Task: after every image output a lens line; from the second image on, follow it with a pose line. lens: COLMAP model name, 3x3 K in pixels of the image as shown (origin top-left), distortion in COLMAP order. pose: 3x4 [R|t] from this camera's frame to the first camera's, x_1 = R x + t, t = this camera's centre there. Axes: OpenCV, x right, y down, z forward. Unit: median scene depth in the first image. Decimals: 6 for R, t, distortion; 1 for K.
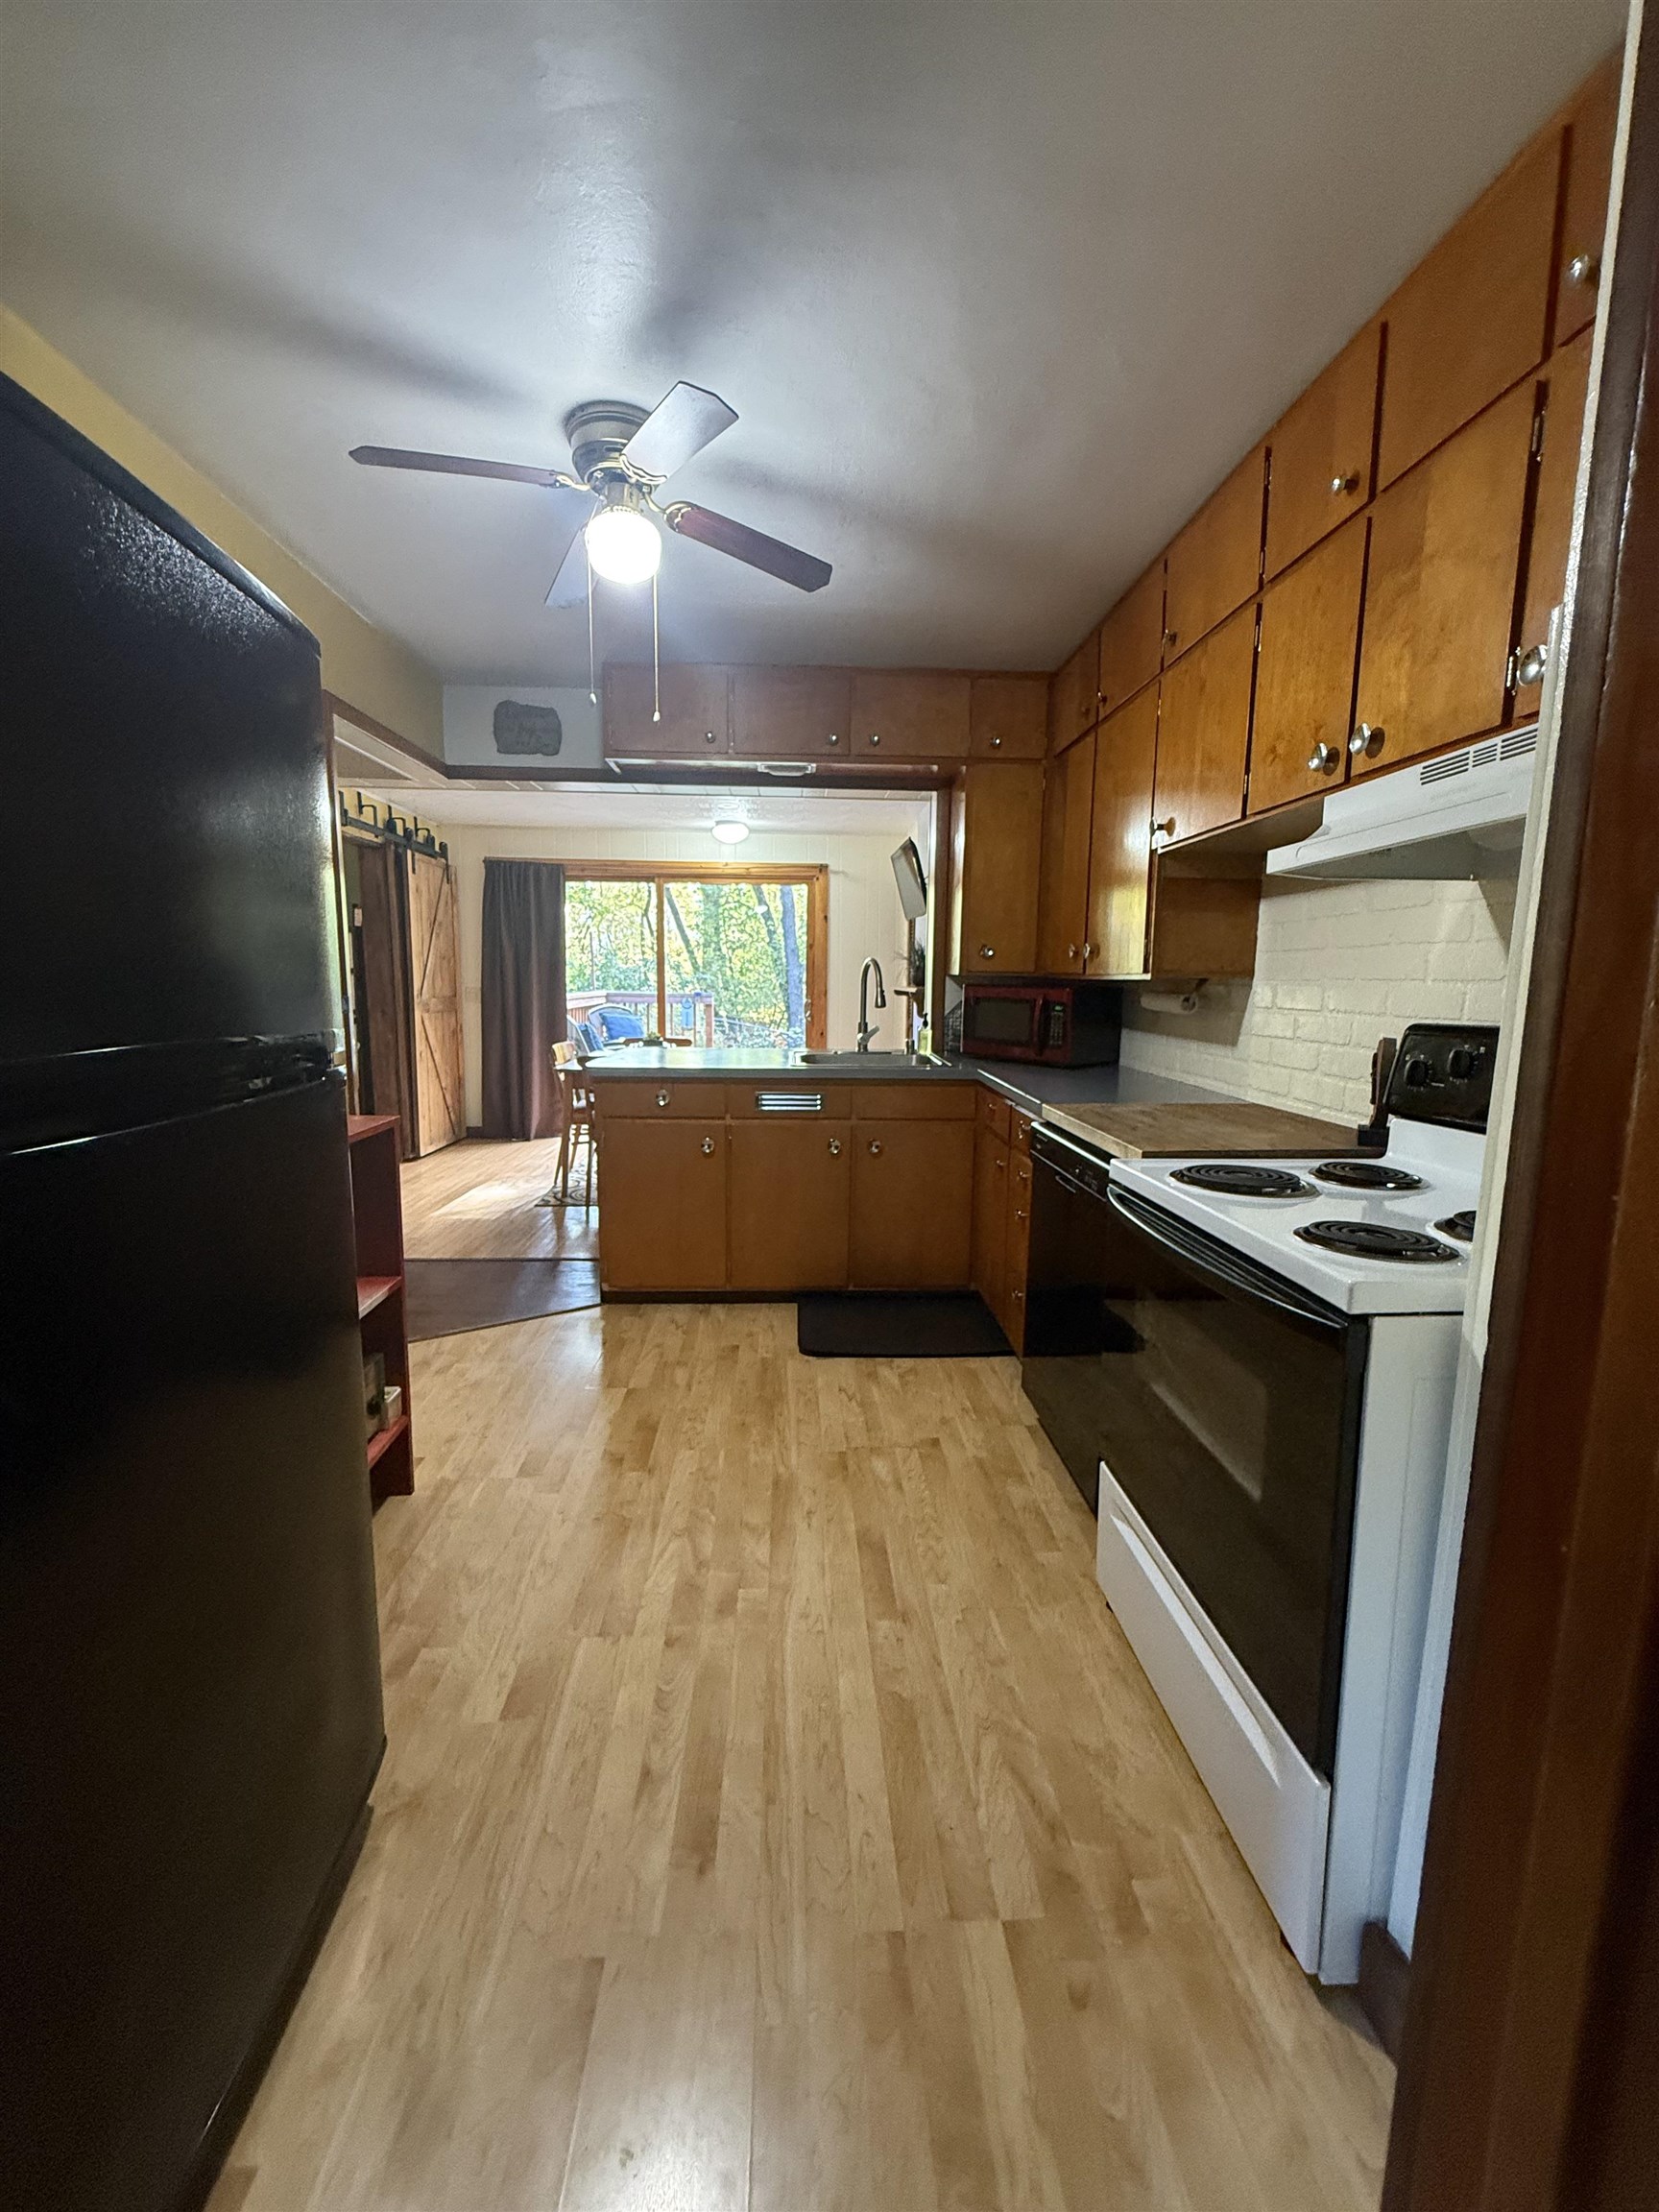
lens RADIAL K [[882.2, 0, 827.2], [0, 882.2, 1097.6], [0, 0, 1]] dist [-0.000142, 0.000563]
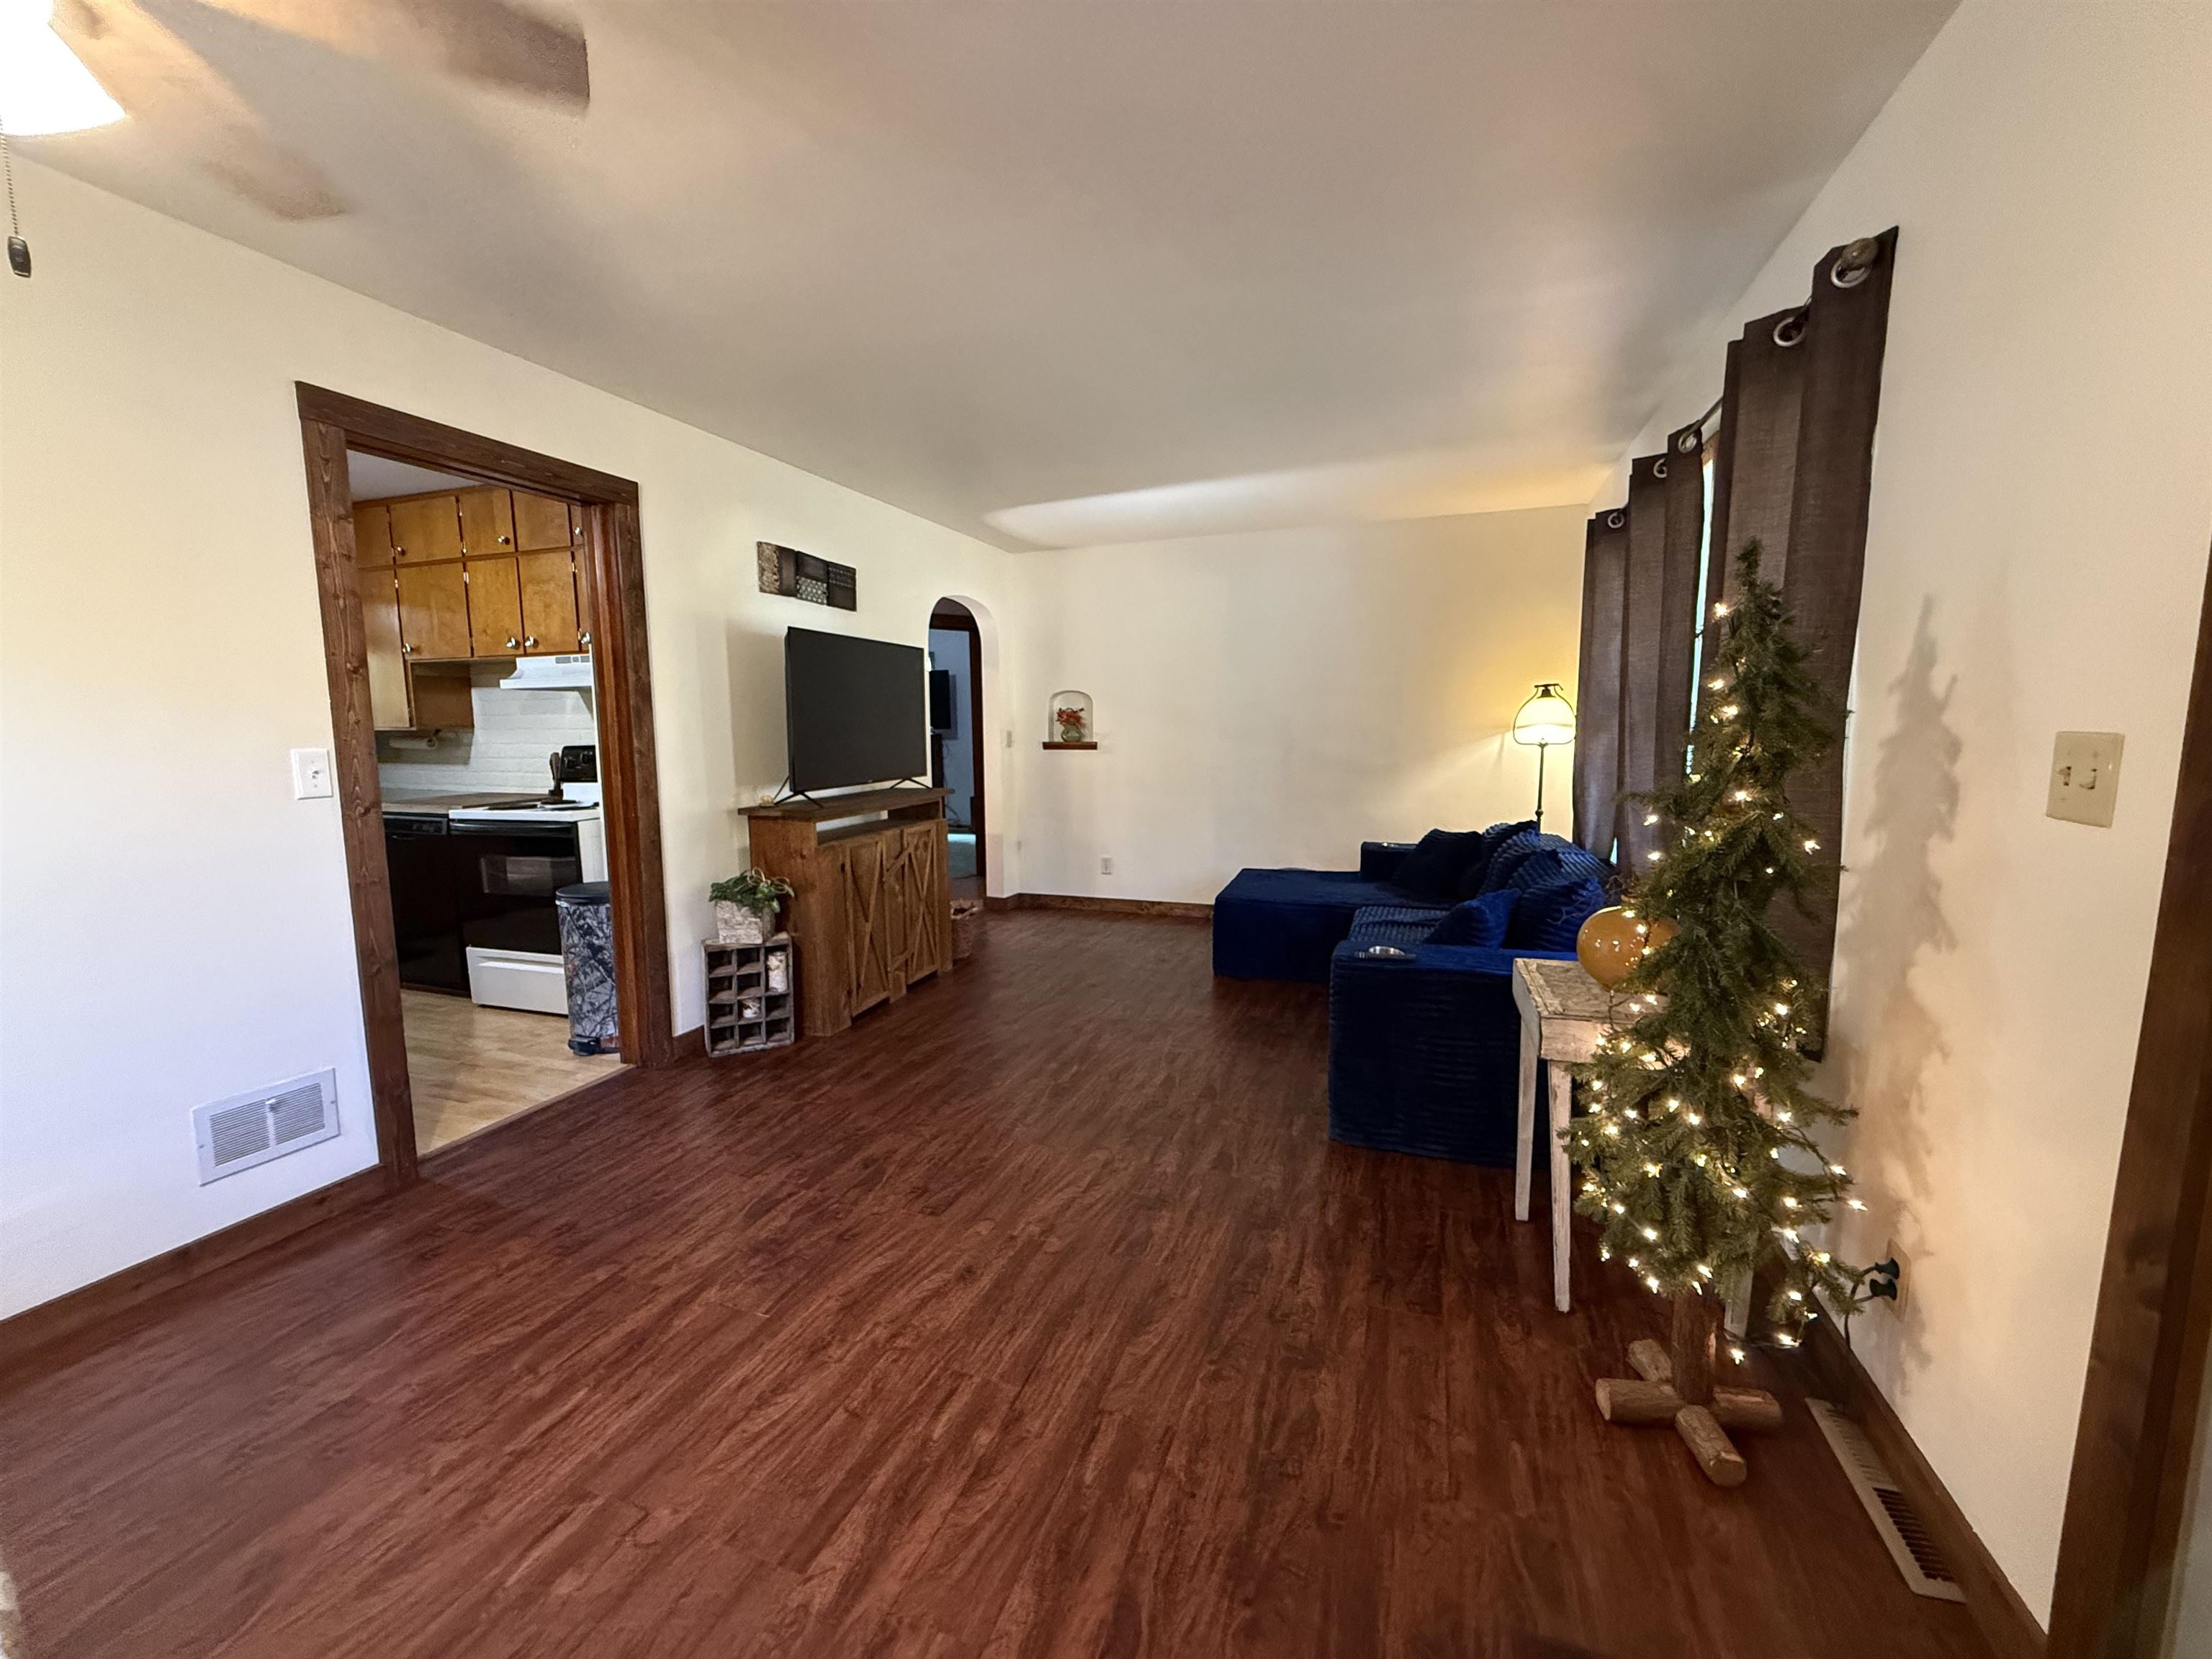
lens RADIAL K [[882.2, 0, 1091.3], [0, 882.2, 827.9], [0, 0, 1]] dist [-0.000142, 0.000563]
pose [[0.394623, -0.123630, 0.910488, -0.911605], [0.134382, 0.988018, 0.075913, 0.135979], [-0.908963, 0.092396, 0.406508, -1.178001]]
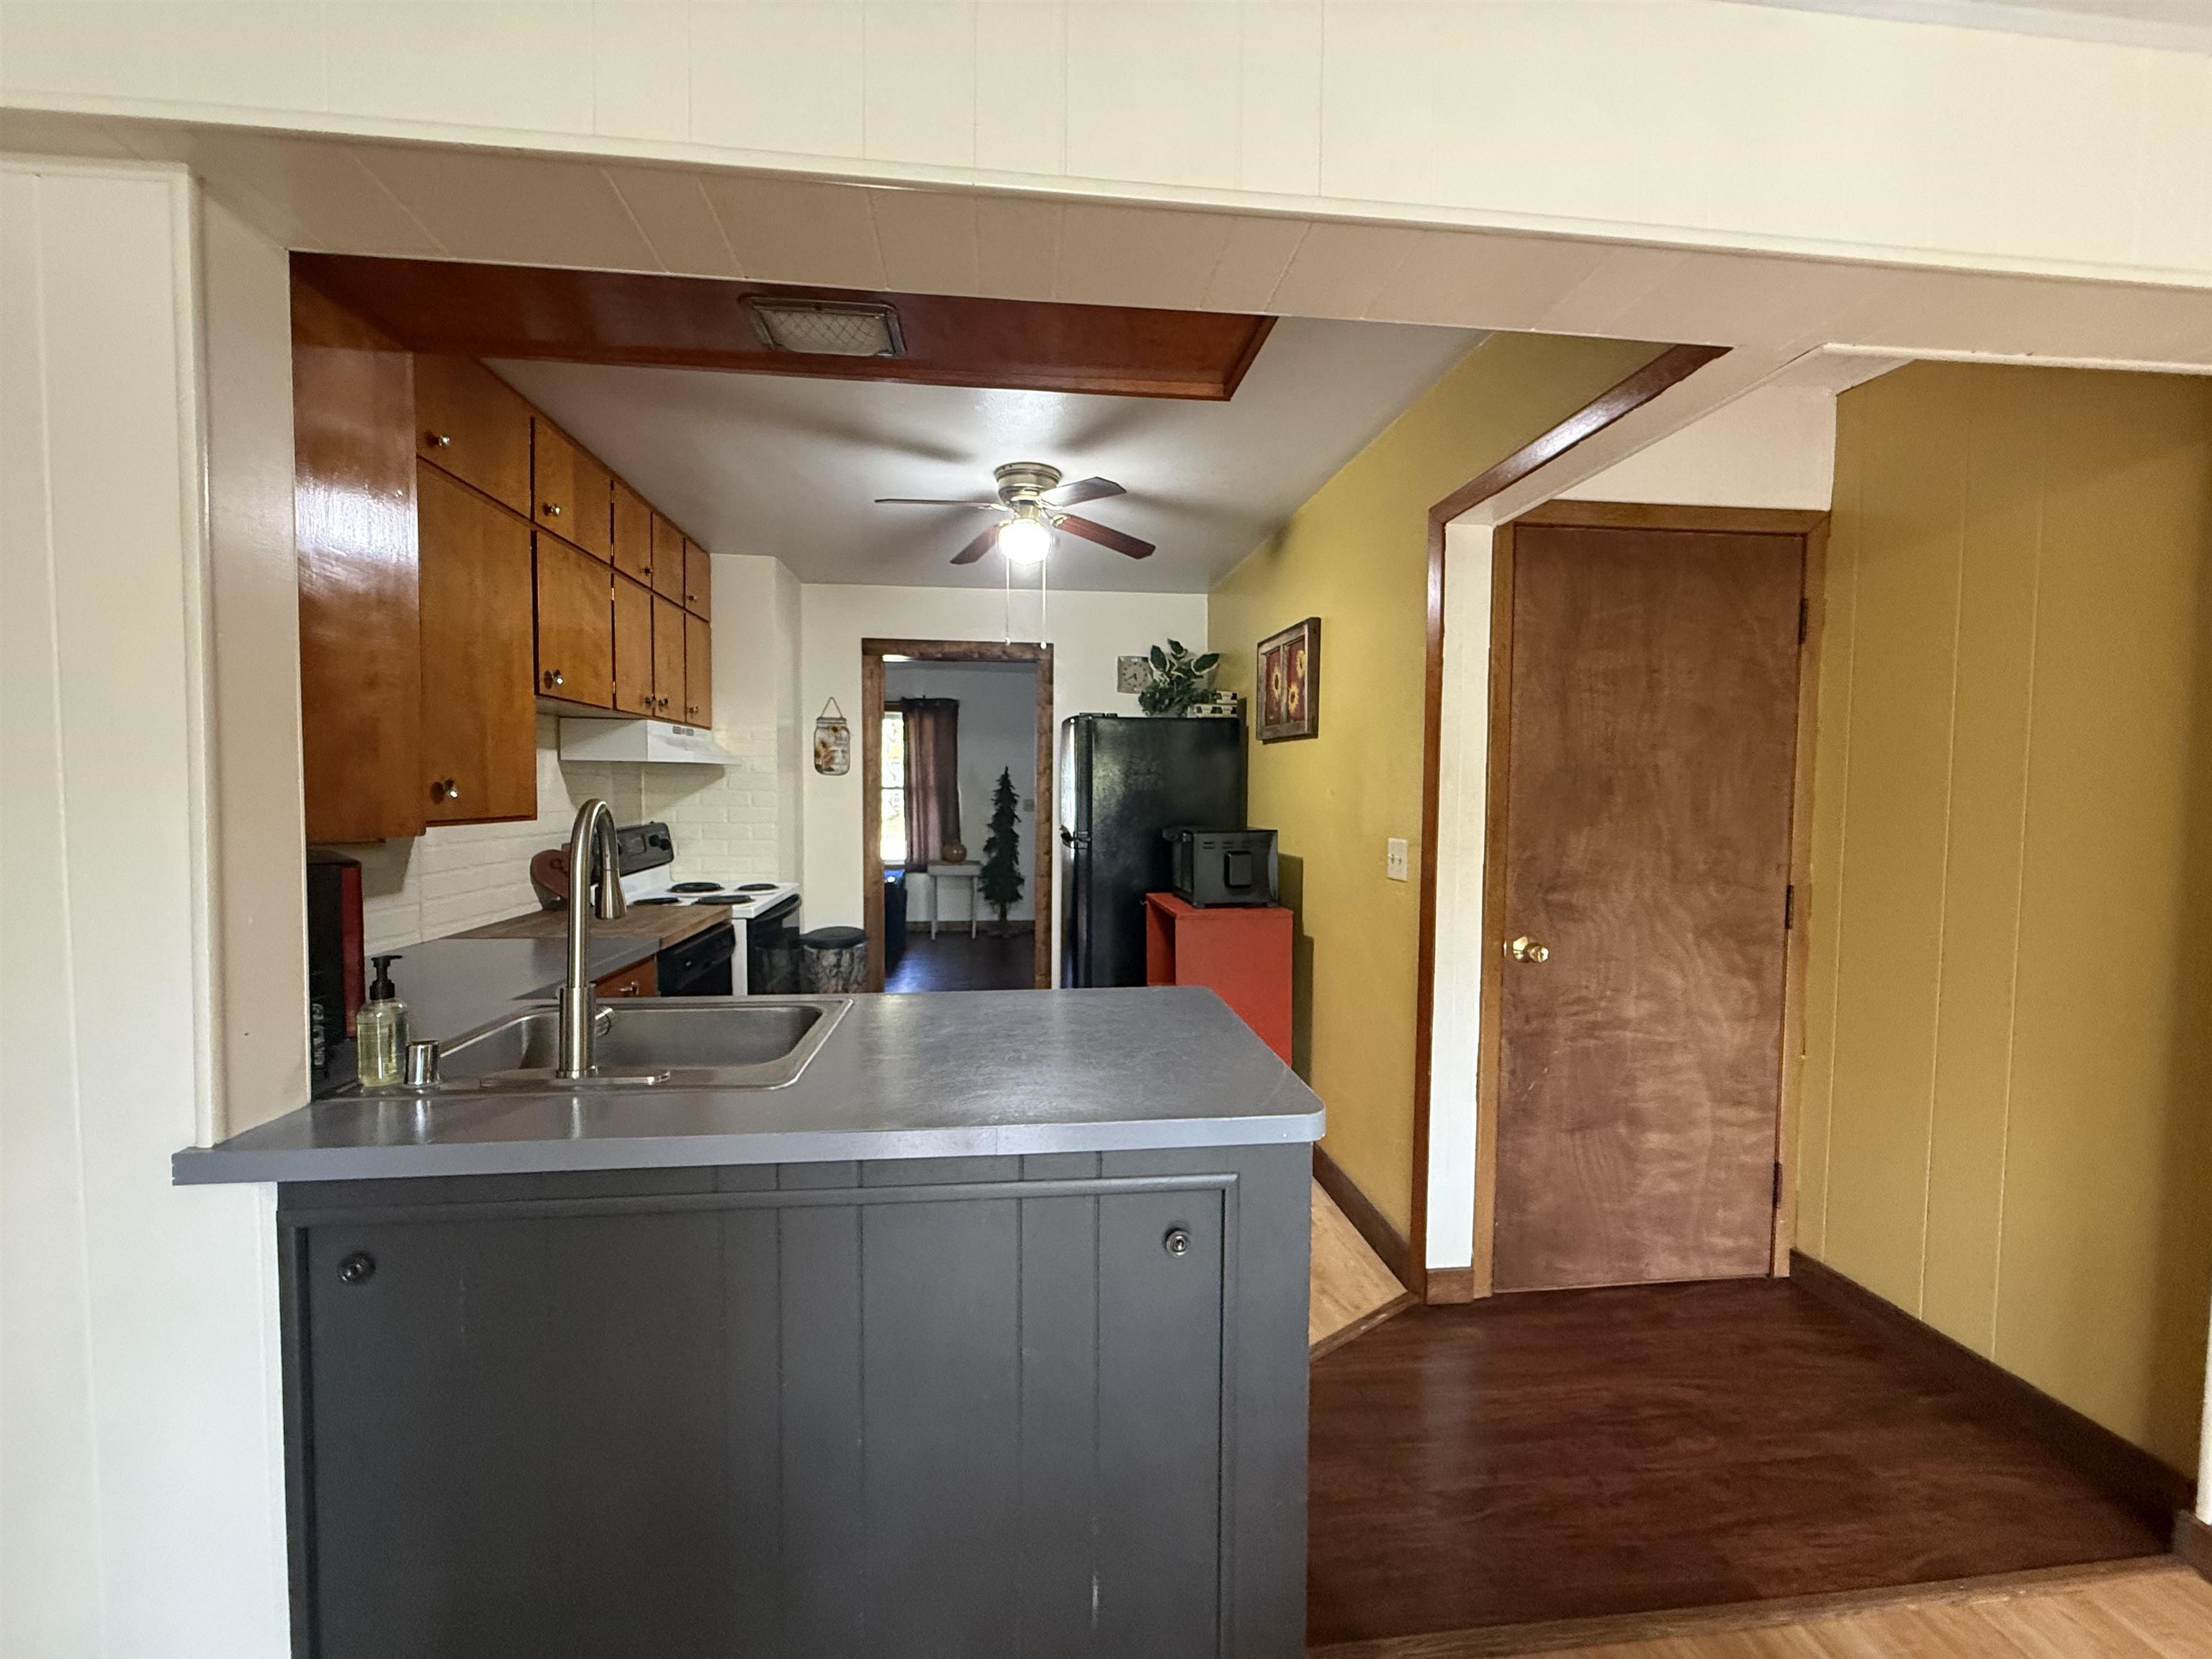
lens RADIAL K [[882.2, 0, 1094.4], [0, 882.2, 829.4], [0, 0, 1]] dist [-0.000142, 0.000563]
pose [[-0.997893, -0.013083, -0.063547, -0.237981], [-0.024206, 0.983812, 0.177560, -0.373659], [0.060195, 0.178724, -0.982056, 2.384388]]
